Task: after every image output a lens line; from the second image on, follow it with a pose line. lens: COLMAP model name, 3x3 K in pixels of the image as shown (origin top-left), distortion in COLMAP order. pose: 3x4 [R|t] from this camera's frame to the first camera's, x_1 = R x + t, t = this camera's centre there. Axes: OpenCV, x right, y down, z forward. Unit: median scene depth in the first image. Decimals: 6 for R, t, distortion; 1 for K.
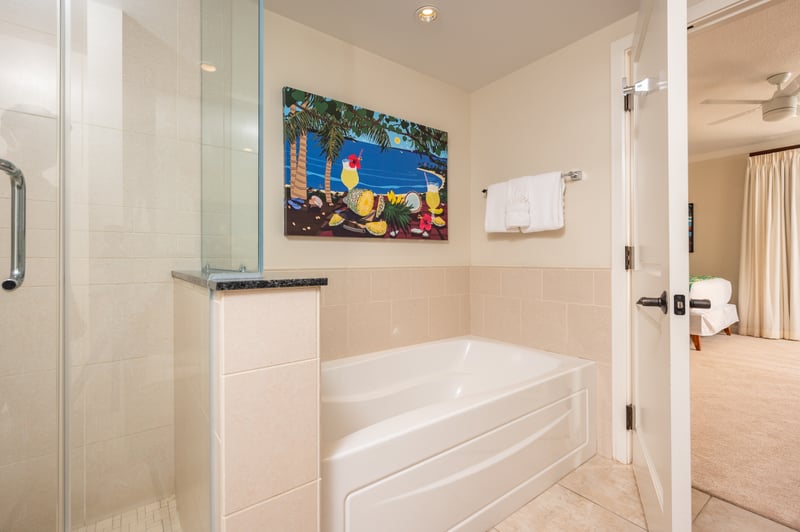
lens RADIAL K [[362.6, 0, 399.9], [0, 362.6, 260.3], [0, 0, 1]] dist [0.000688, 0.001777]
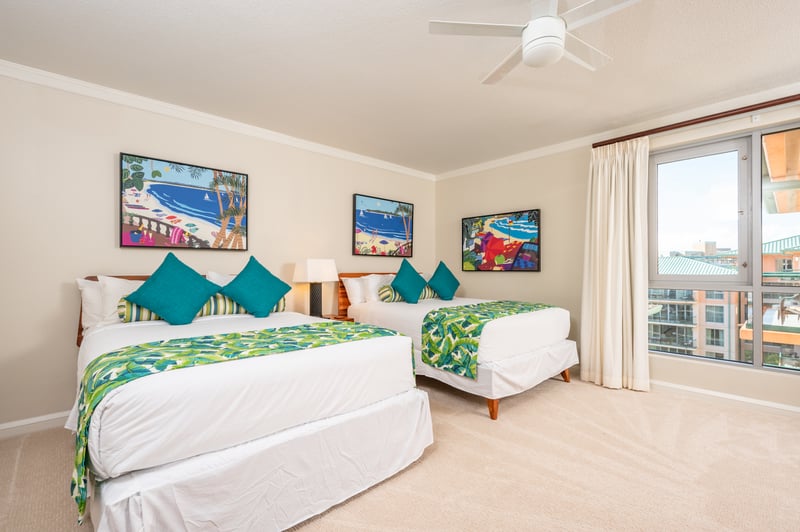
lens RADIAL K [[362.6, 0, 400.8], [0, 362.6, 265.7], [0, 0, 1]] dist [0.000688, 0.001777]
pose [[0.995805, -0.000352, 0.091495, 1.108708], [0.000994, 0.999975, -0.006977, -0.070906], [-0.091491, 0.007038, 0.995781, 0.622403]]
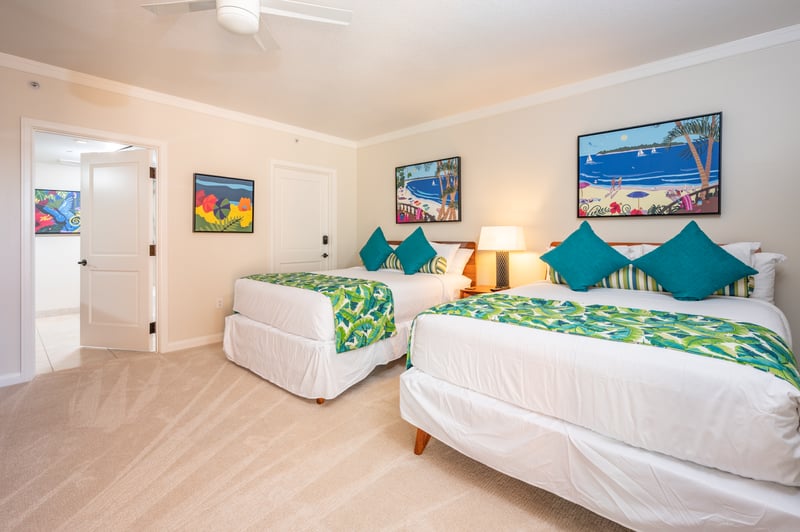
lens RADIAL K [[362.6, 0, 402.5], [0, 362.6, 236.9], [0, 0, 1]] dist [0.000688, 0.001777]
pose [[0.178755, -0.005487, -0.983878, 2.332706], [-0.002764, 0.999978, -0.006079, -0.055968], [0.983890, 0.003806, 0.178736, 1.615764]]
